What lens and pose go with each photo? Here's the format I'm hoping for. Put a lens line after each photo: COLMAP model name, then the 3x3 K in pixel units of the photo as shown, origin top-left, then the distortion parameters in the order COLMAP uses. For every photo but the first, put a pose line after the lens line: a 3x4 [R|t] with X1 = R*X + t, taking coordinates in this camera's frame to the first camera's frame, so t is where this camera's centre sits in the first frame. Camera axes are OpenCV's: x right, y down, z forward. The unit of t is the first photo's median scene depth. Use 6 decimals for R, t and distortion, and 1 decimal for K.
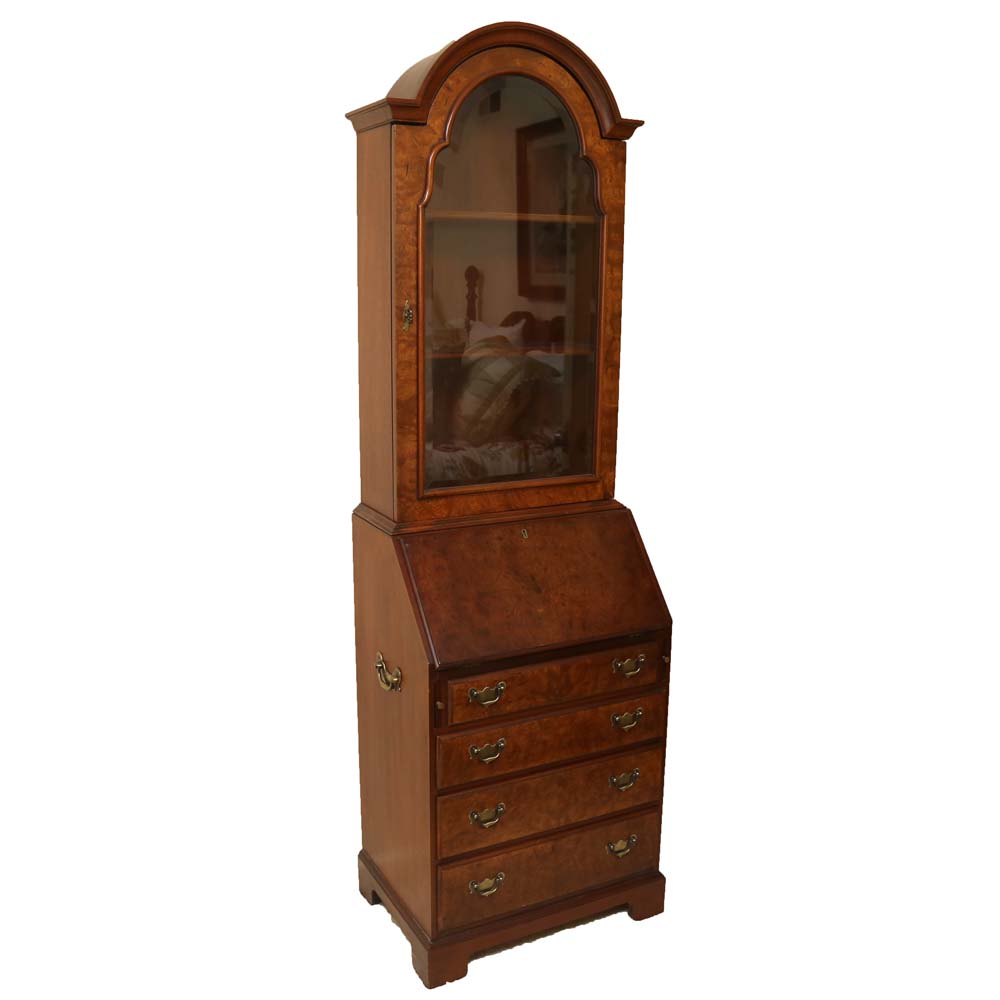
lens RADIAL K [[1047.0, 0, 512.6], [0, 1047.0, 512.4], [0, 0, 1]] dist [-0.115062, 0.000000]
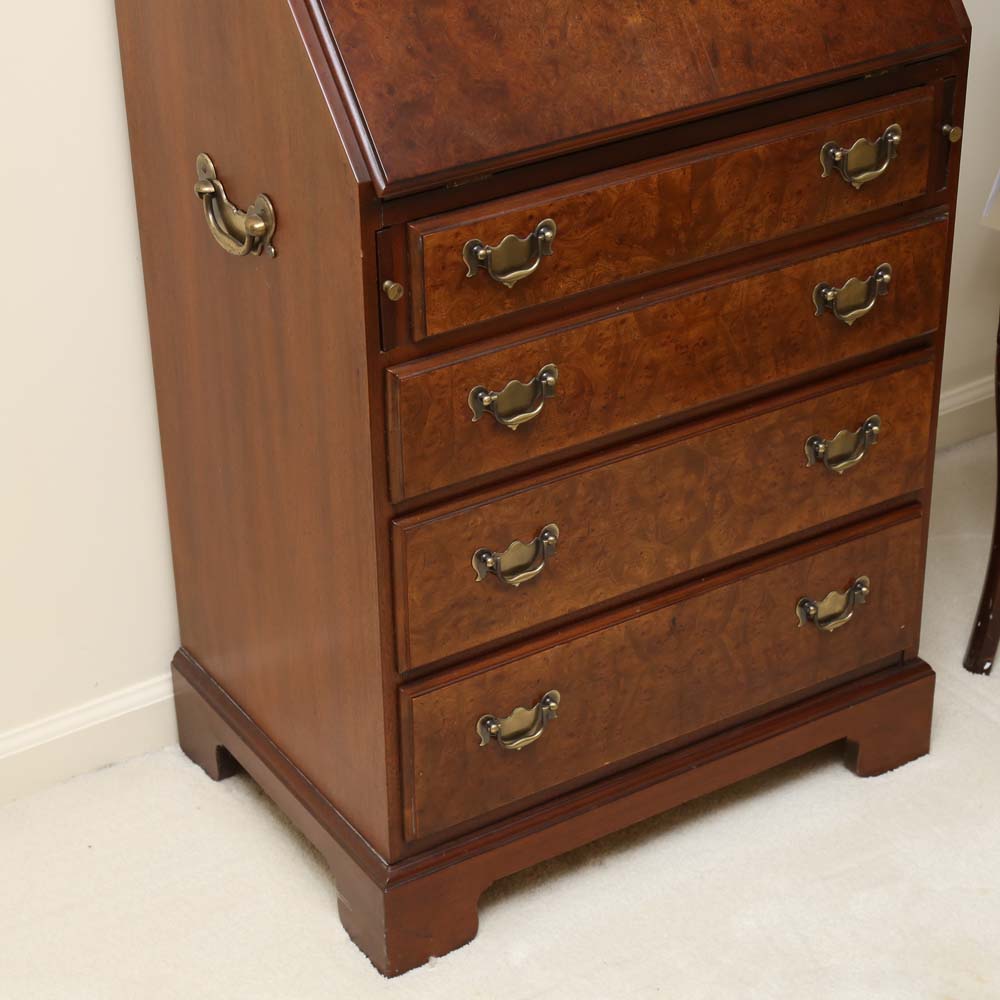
lens RADIAL K [[2407.0, 0, 492.4], [0, 2407.0, 507.6], [0, 0, 1]] dist [0.175225, 0.000000]
pose [[0.997511, -0.057068, 0.041403, -0.069552], [0.042497, 0.955234, 0.292782, 0.003706], [-0.056258, -0.290294, 0.955282, 0.122272]]
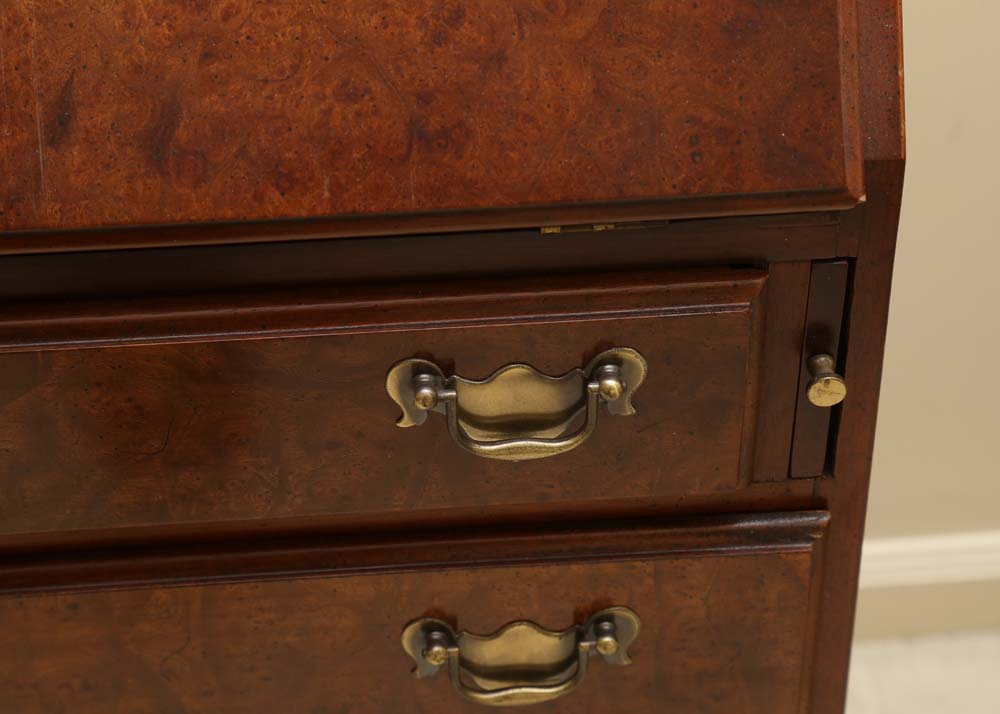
lens RADIAL K [[2763.2, 0, 501.7], [0, 2763.2, 357.7], [0, 0, 1]] dist [0.400485, 0.000000]
pose [[0.911367, 0.267809, -0.312552, 0.240420], [-0.075901, 0.855696, 0.511882, -0.066565], [0.404536, -0.442789, 0.800180, 0.697667]]
